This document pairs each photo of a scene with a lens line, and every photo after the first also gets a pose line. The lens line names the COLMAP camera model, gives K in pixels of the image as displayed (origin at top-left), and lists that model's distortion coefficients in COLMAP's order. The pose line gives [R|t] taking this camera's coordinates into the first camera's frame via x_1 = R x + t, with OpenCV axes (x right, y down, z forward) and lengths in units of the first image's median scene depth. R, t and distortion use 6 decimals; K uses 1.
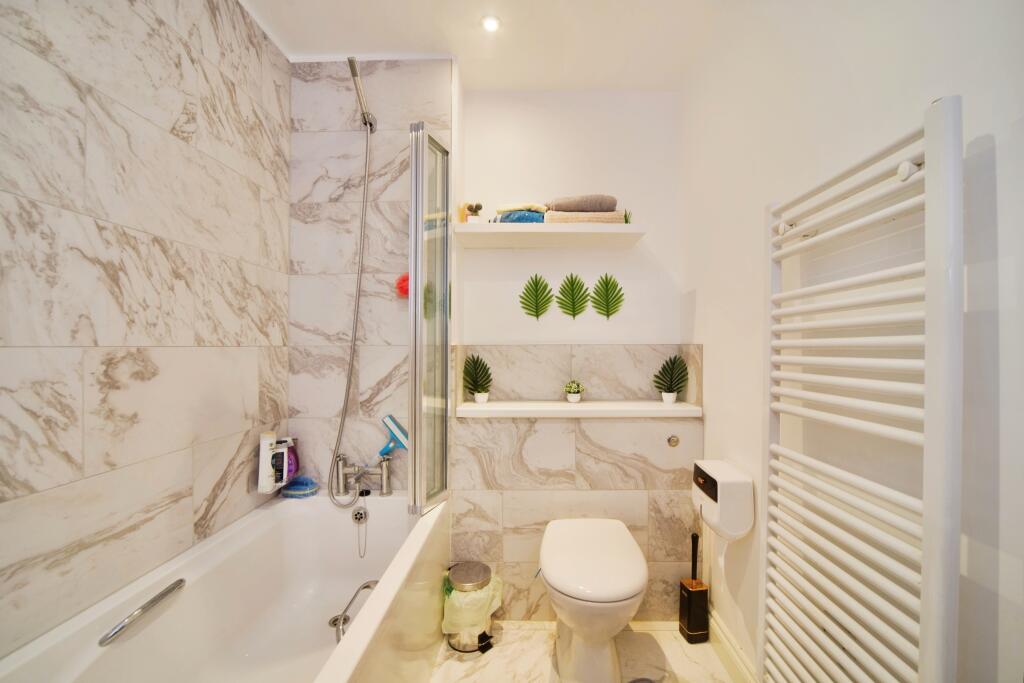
lens RADIAL K [[399.1, 0, 529.7], [0, 399.1, 346.7], [0, 0, 1]] dist [-0.015678, 0.000917]
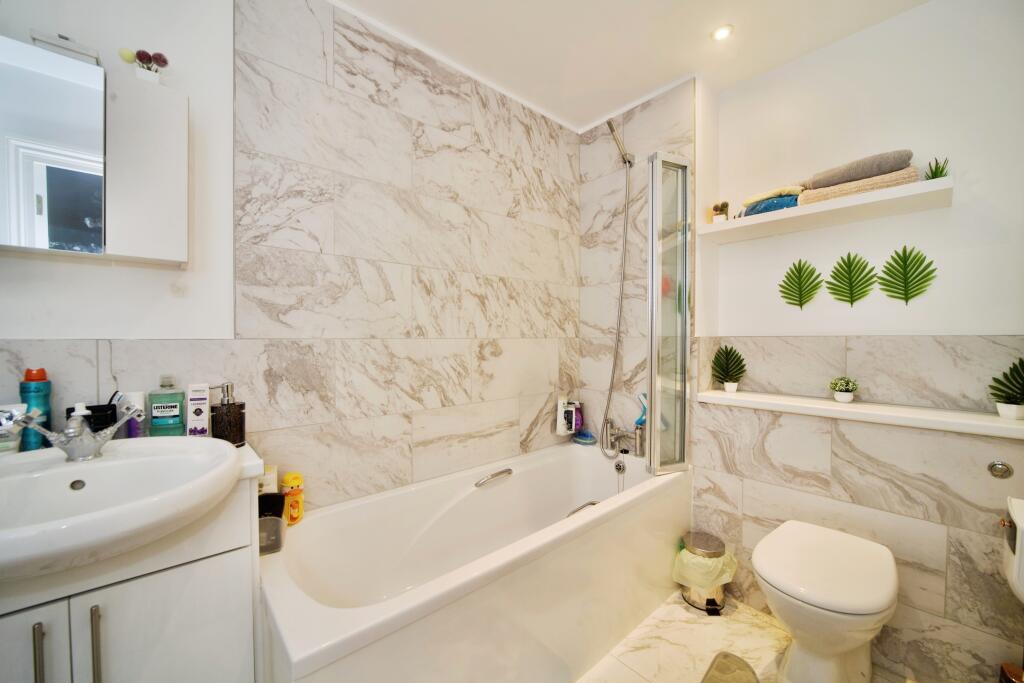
lens RADIAL K [[399.1, 0, 529.7], [0, 399.1, 346.7], [0, 0, 1]] dist [-0.015678, 0.000917]
pose [[0.683108, 0.017140, -0.730116, 0.308607], [0.000662, 0.999710, 0.024089, -0.003388], [0.730317, -0.016939, 0.682899, -0.101881]]
